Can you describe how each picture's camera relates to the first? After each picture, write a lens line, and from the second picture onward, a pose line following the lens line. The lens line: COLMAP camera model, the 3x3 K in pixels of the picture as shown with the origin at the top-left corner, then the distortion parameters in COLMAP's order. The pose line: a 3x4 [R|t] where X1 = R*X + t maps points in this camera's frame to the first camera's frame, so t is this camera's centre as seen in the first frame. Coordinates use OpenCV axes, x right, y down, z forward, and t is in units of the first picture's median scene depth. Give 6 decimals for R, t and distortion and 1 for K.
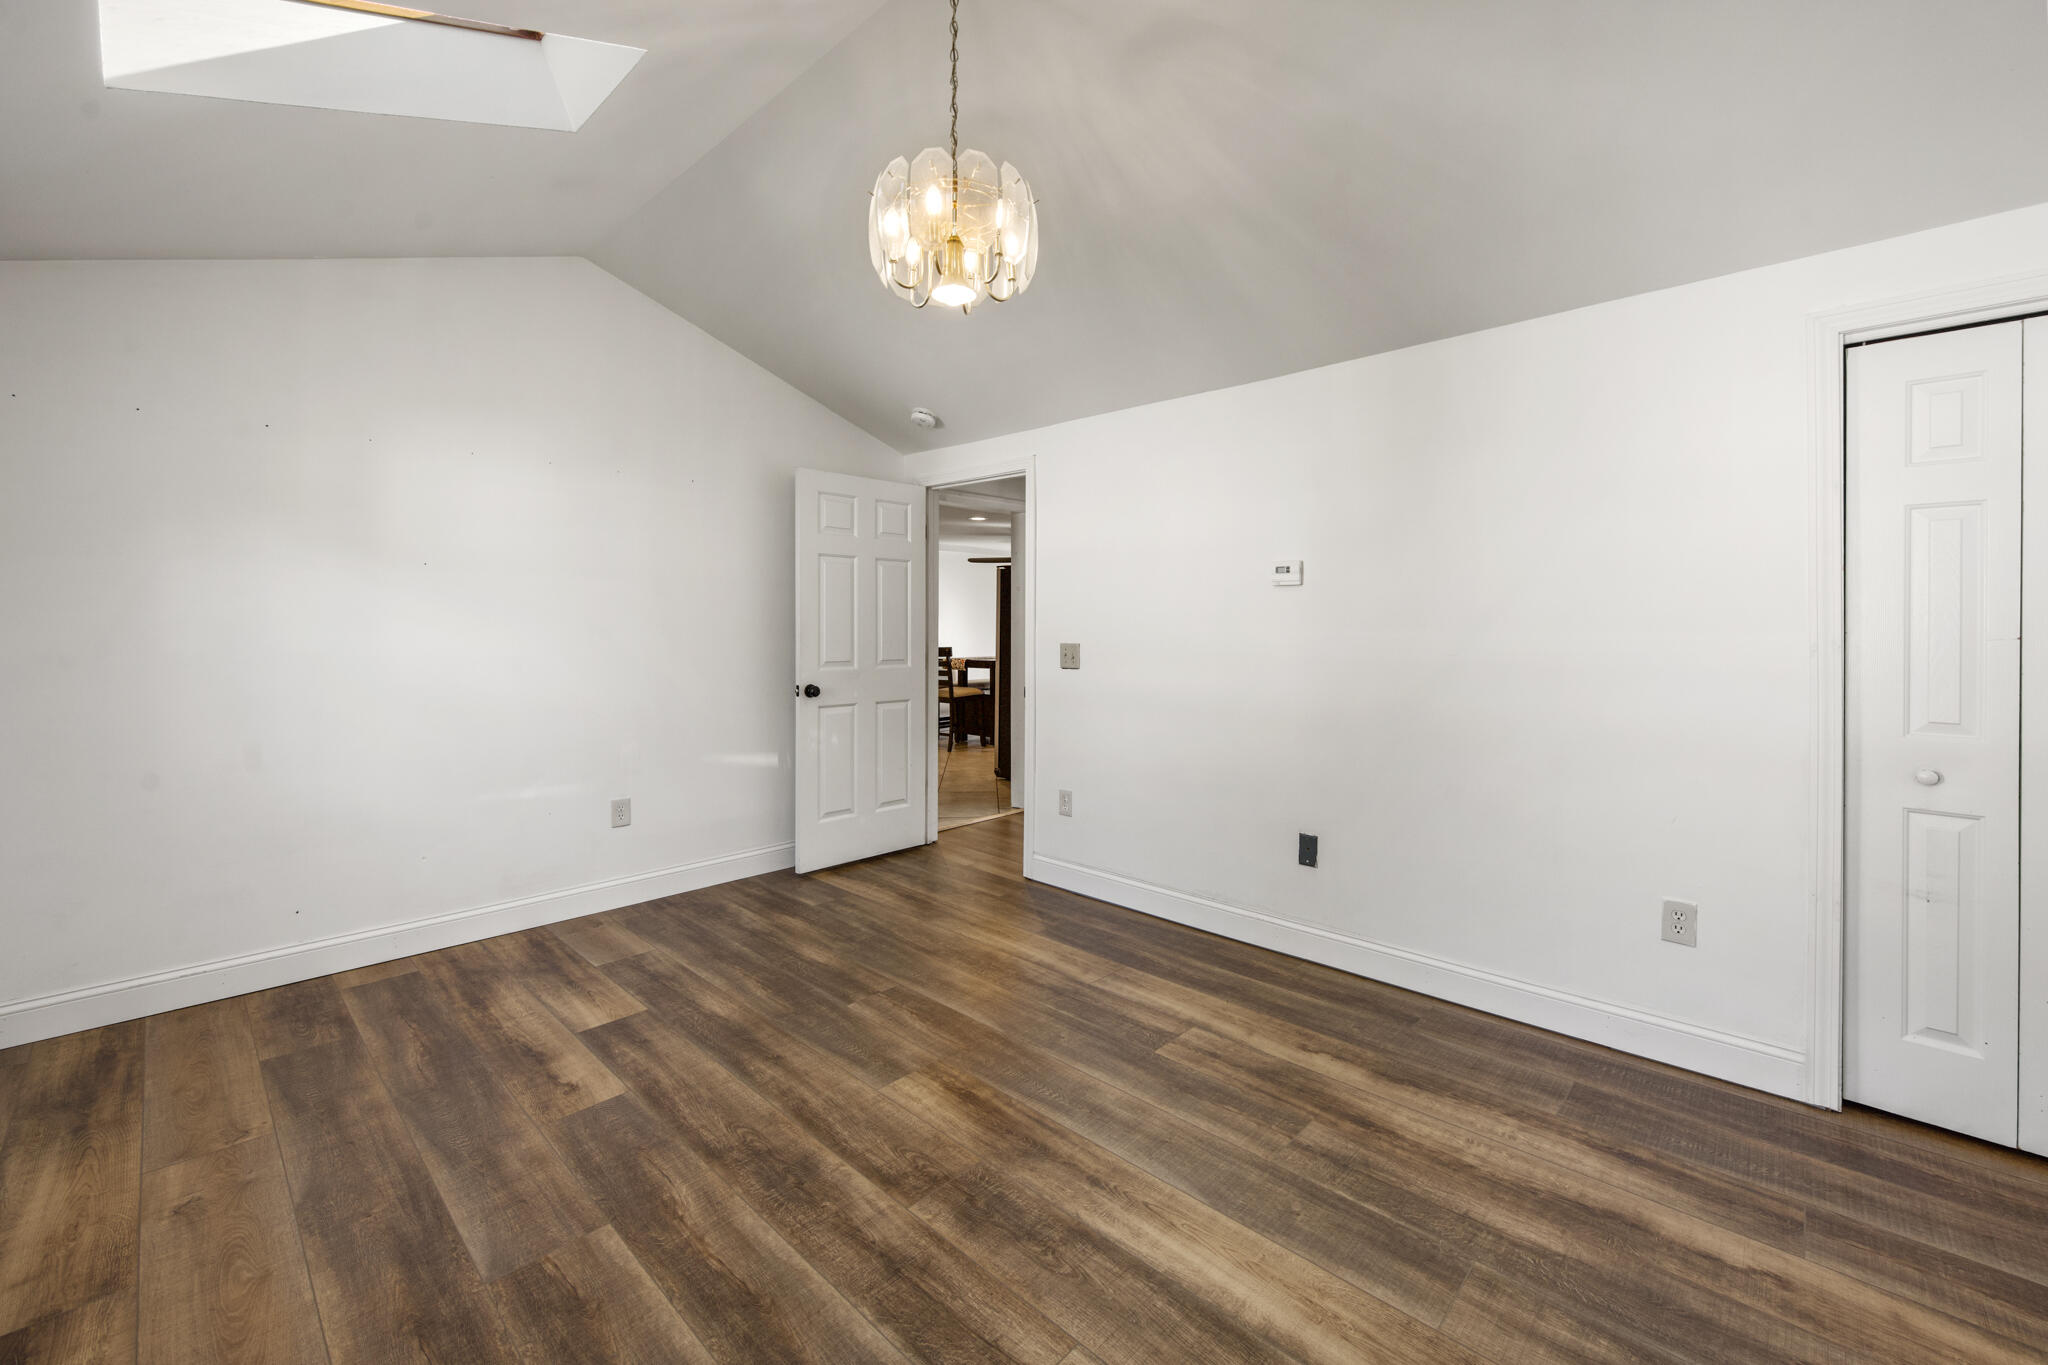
lens RADIAL K [[827.1, 0, 1026.9], [0, 827.1, 633.3], [0, 0, 1]] dist [-0.001128, 0.000108]
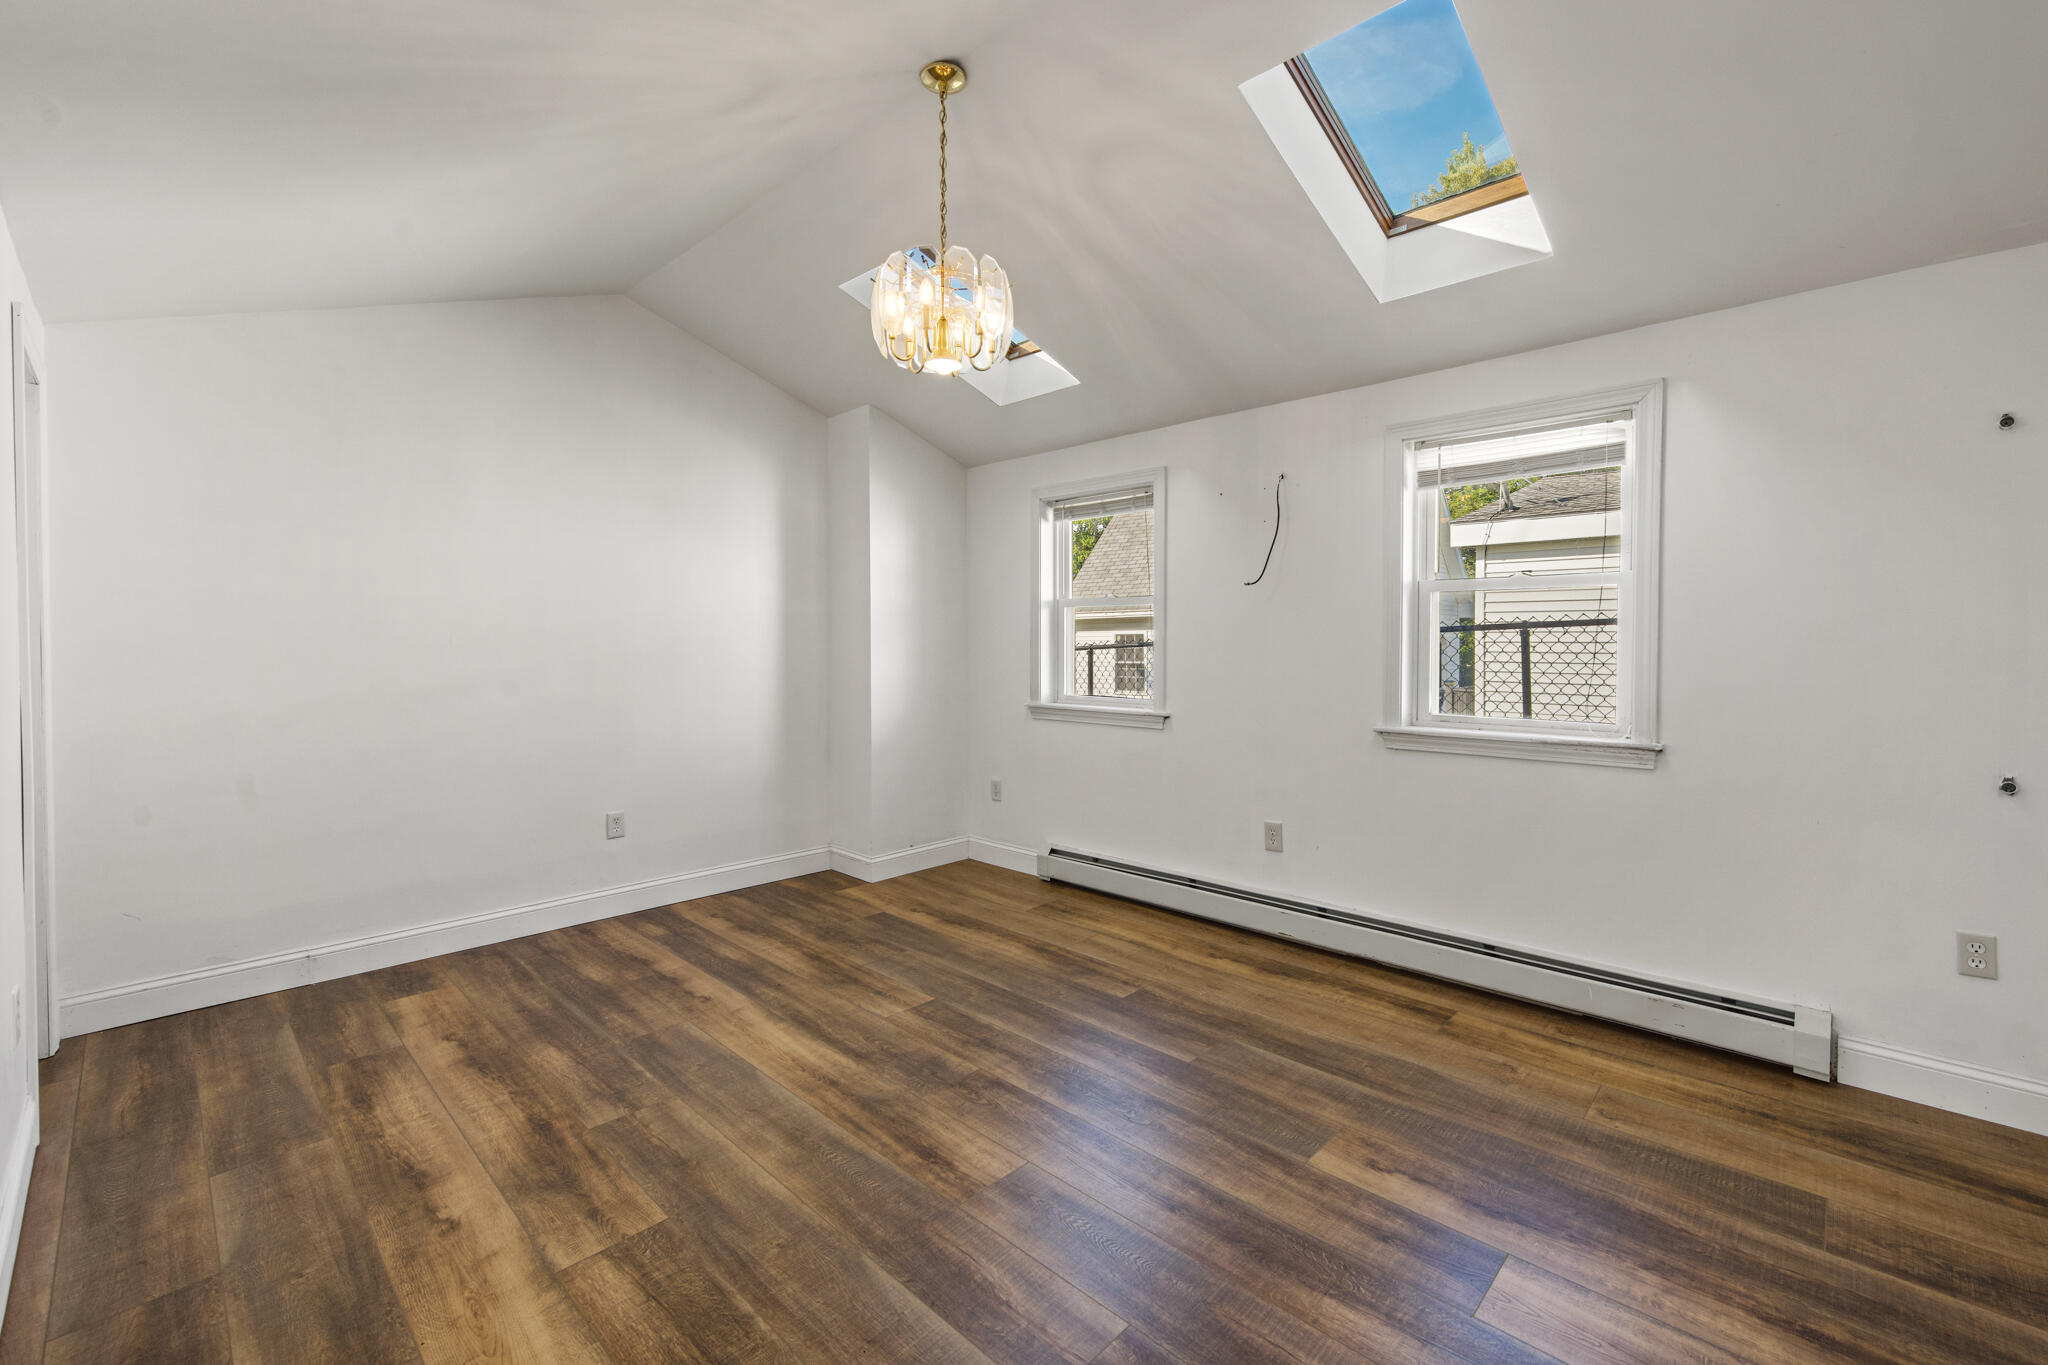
lens RADIAL K [[827.1, 0, 1026.9], [0, 827.1, 633.3], [0, 0, 1]] dist [-0.001128, 0.000108]
pose [[-0.999927, -0.001253, 0.012028, -0.211274], [-0.001299, 0.999992, -0.003823, -0.014306], [-0.012023, -0.003838, -0.999920, 2.108251]]
